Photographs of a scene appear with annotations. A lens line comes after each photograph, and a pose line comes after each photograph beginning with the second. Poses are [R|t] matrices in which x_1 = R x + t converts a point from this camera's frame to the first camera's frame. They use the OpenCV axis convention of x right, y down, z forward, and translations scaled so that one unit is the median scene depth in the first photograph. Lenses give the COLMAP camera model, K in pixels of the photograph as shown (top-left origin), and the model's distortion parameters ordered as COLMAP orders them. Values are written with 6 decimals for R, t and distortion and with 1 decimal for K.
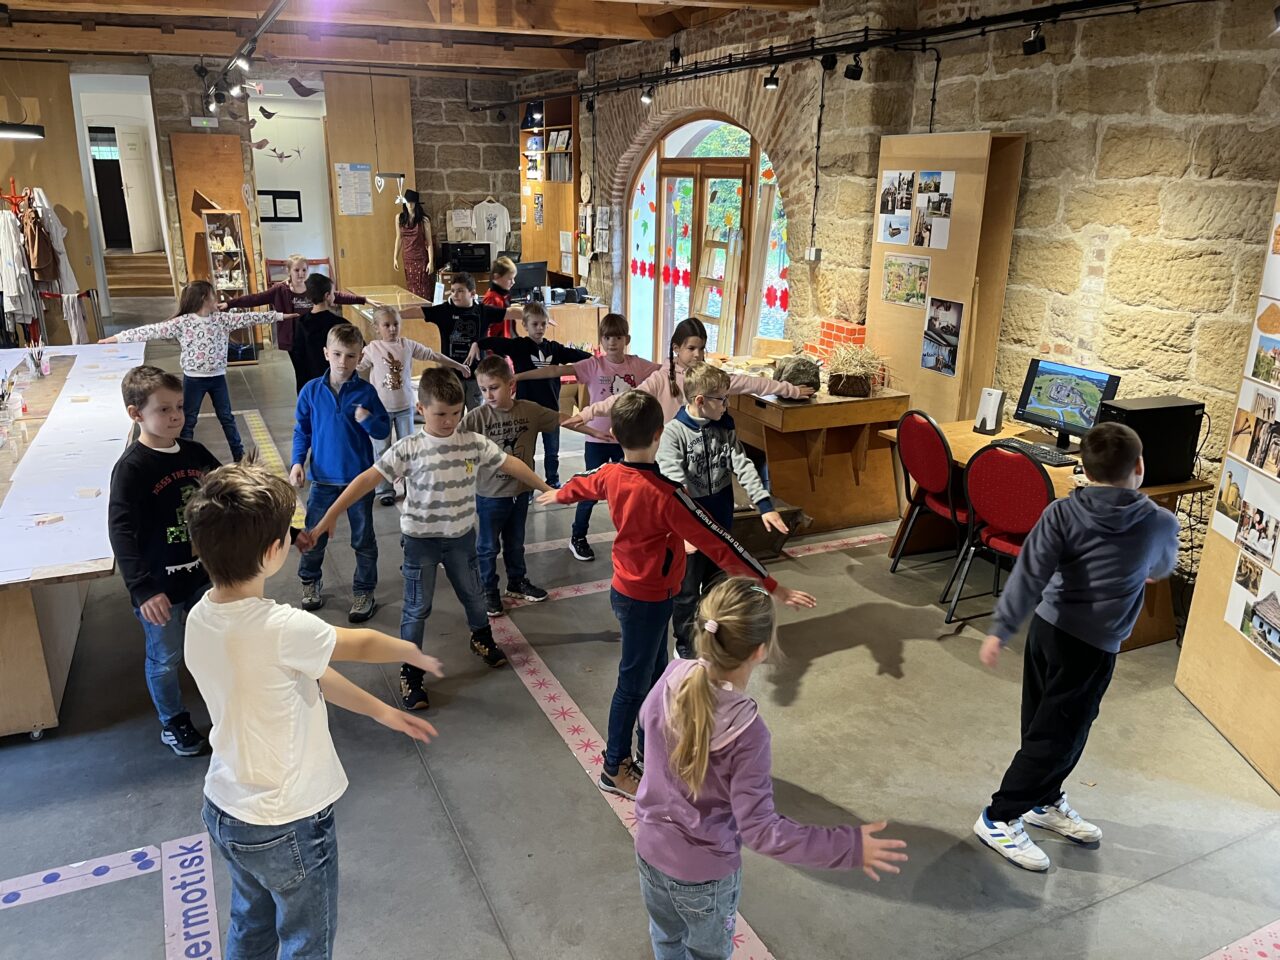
lens RADIAL K [[976.5, 0, 640.0], [0, 976.5, 480.0], [0, 0, 1]] dist [0.061600, -0.055918]
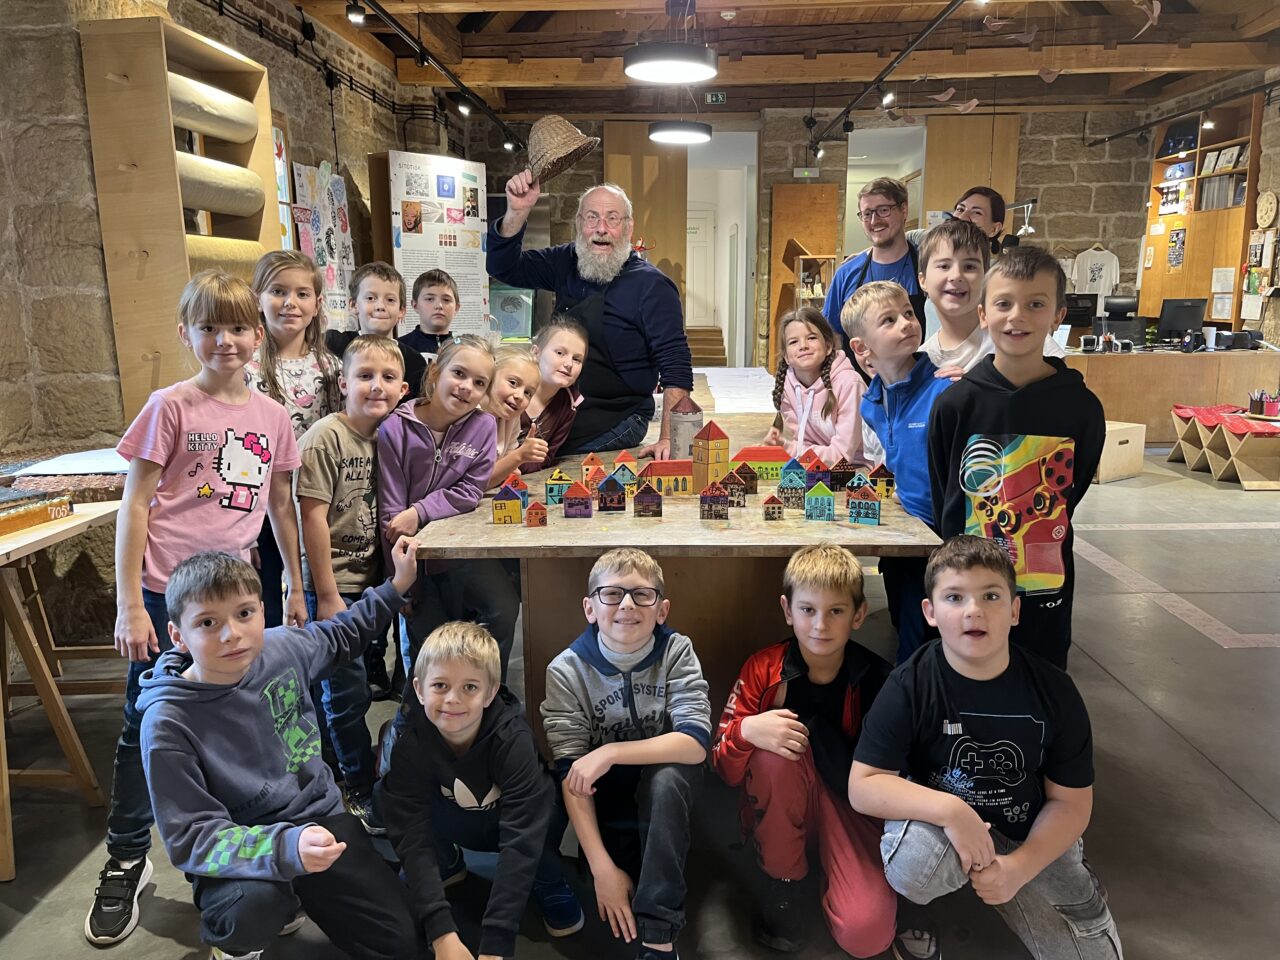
lens RADIAL K [[963.9, 0, 640.9], [0, 963.9, 479.2], [0, 0, 1]] dist [0.073107, -0.100235]
pose [[0.895902, 0.065883, -0.439340, -0.060310], [-0.115305, 0.989536, -0.086740, 0.017586], [0.429028, 0.128368, 0.894123, 0.045443]]
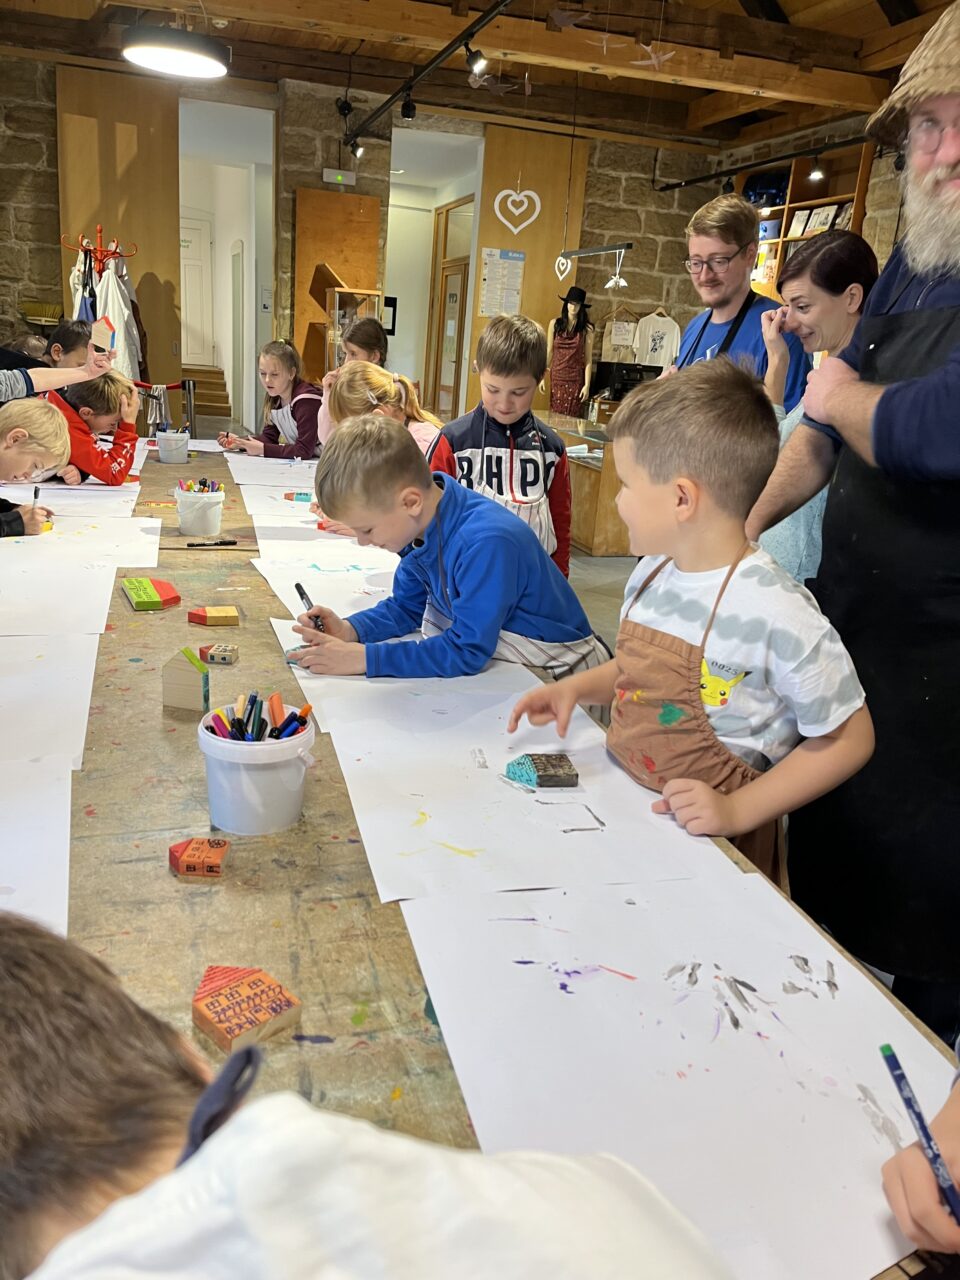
lens RADIAL K [[976.5, 0, 473.3], [0, 976.5, 649.3], [0, 0, 1]] dist [0.061600, -0.055918]
pose [[0.988919, 0.098879, -0.110737, -0.091800], [-0.099354, 0.995051, 0.001242, -0.004829], [0.110312, 0.009774, 0.993849, 0.109933]]
